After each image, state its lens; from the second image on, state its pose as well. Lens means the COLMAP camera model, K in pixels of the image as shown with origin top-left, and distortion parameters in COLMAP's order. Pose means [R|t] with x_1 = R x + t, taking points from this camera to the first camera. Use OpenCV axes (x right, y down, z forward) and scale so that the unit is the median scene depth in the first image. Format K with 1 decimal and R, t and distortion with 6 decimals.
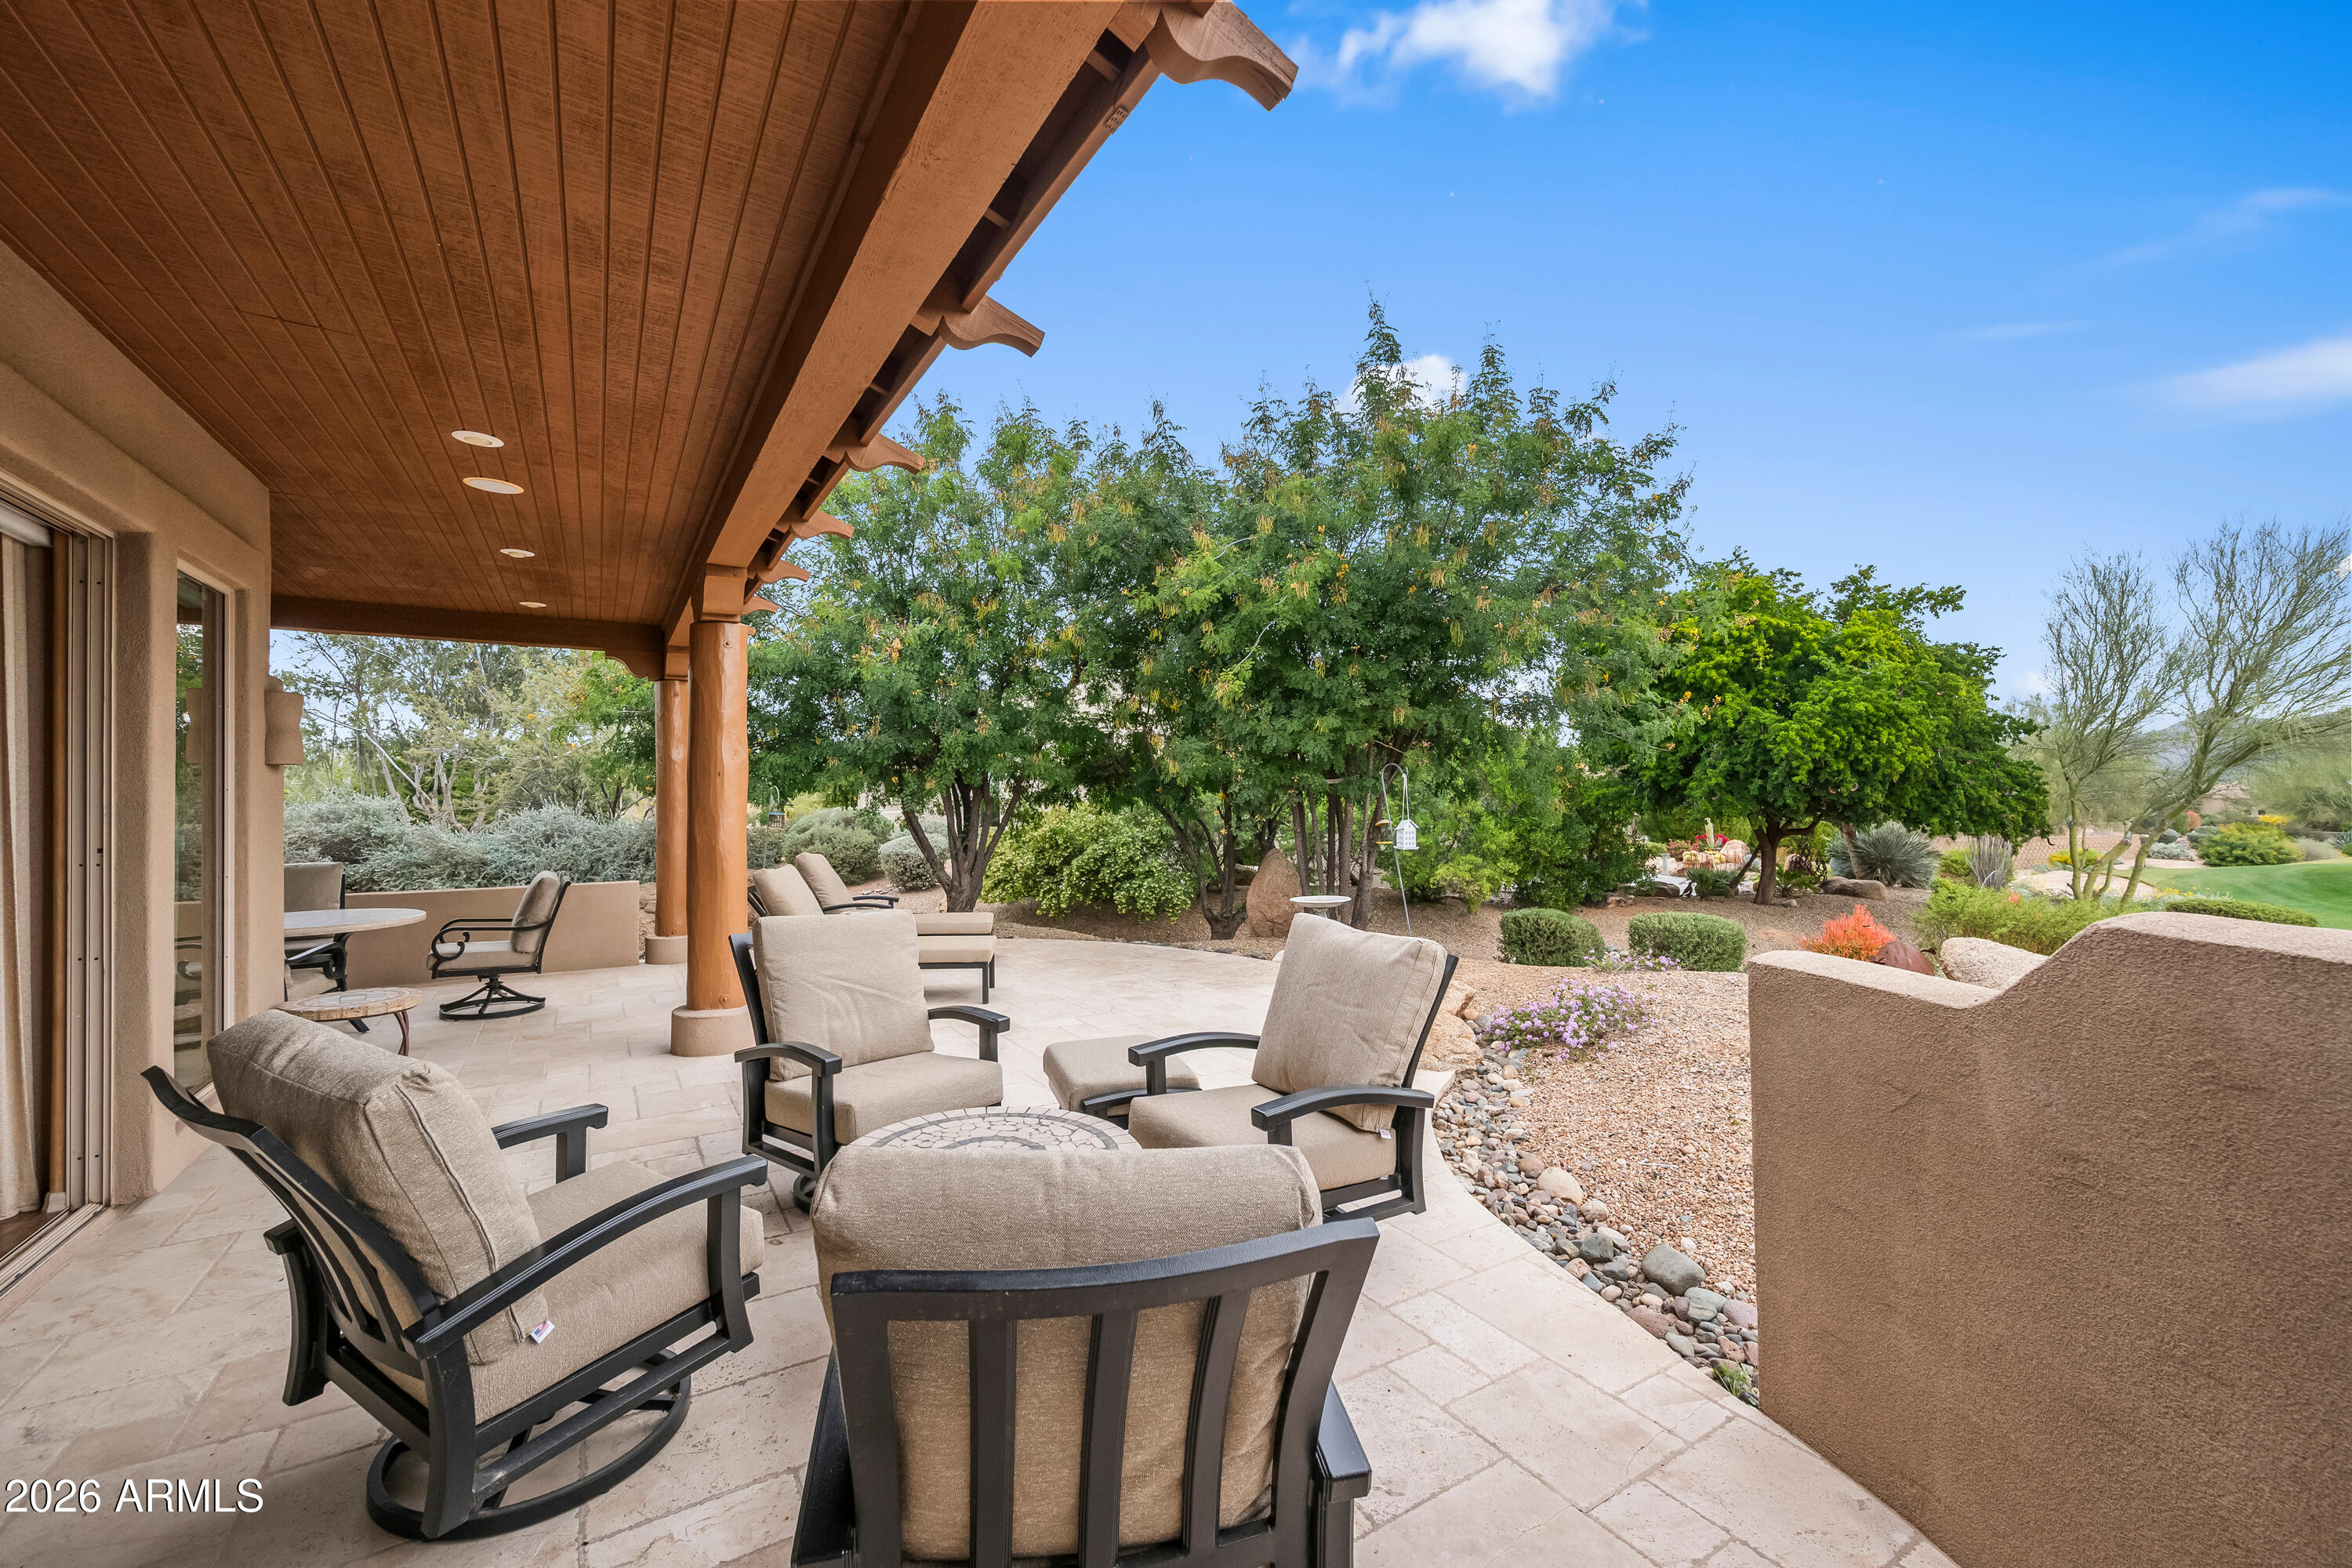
lens RADIAL K [[944.2, 0, 1186.3], [0, 944.2, 769.3], [0, 0, 1]] dist [0.000869, 0.000452]
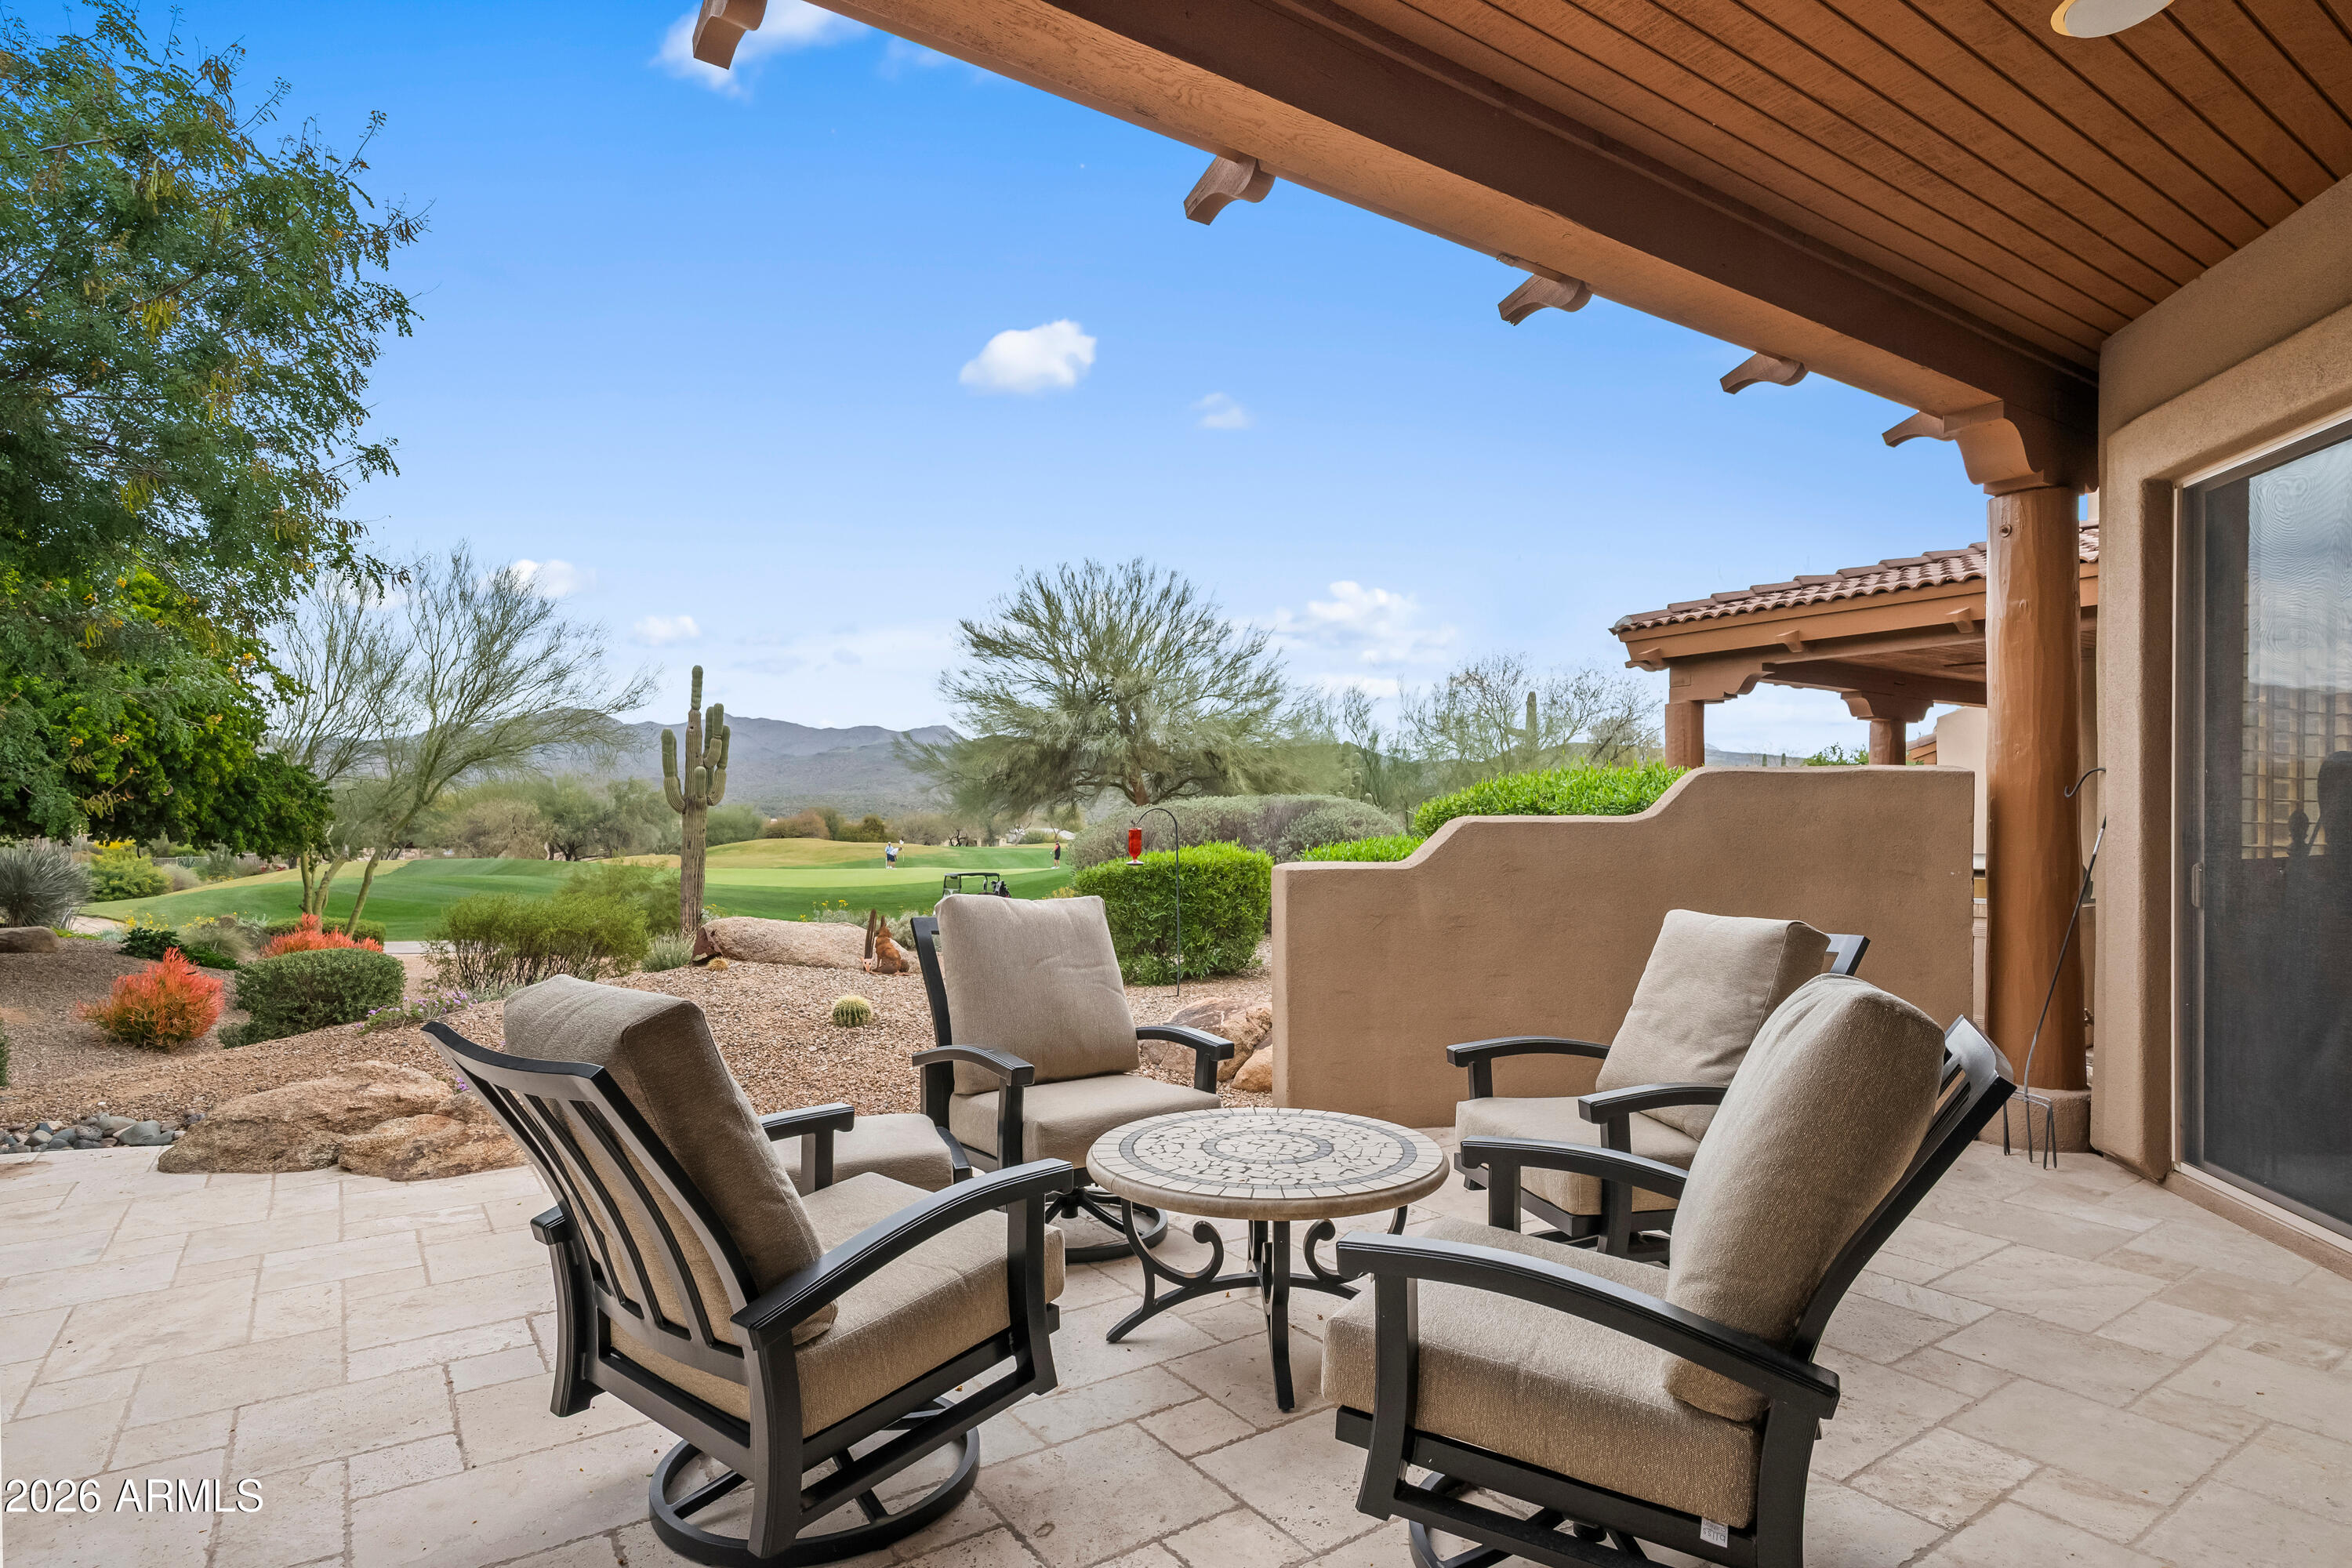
lens RADIAL K [[1239.6, 0, 1199.0], [0, 1239.6, 804.2], [0, 0, 1]] dist [0.002552, -0.001405]
pose [[-0.055696, 0.010160, 0.998396, -0.311684], [-0.022516, 0.999681, -0.011429, 0.022397], [-0.998194, -0.023116, -0.055450, 0.254944]]
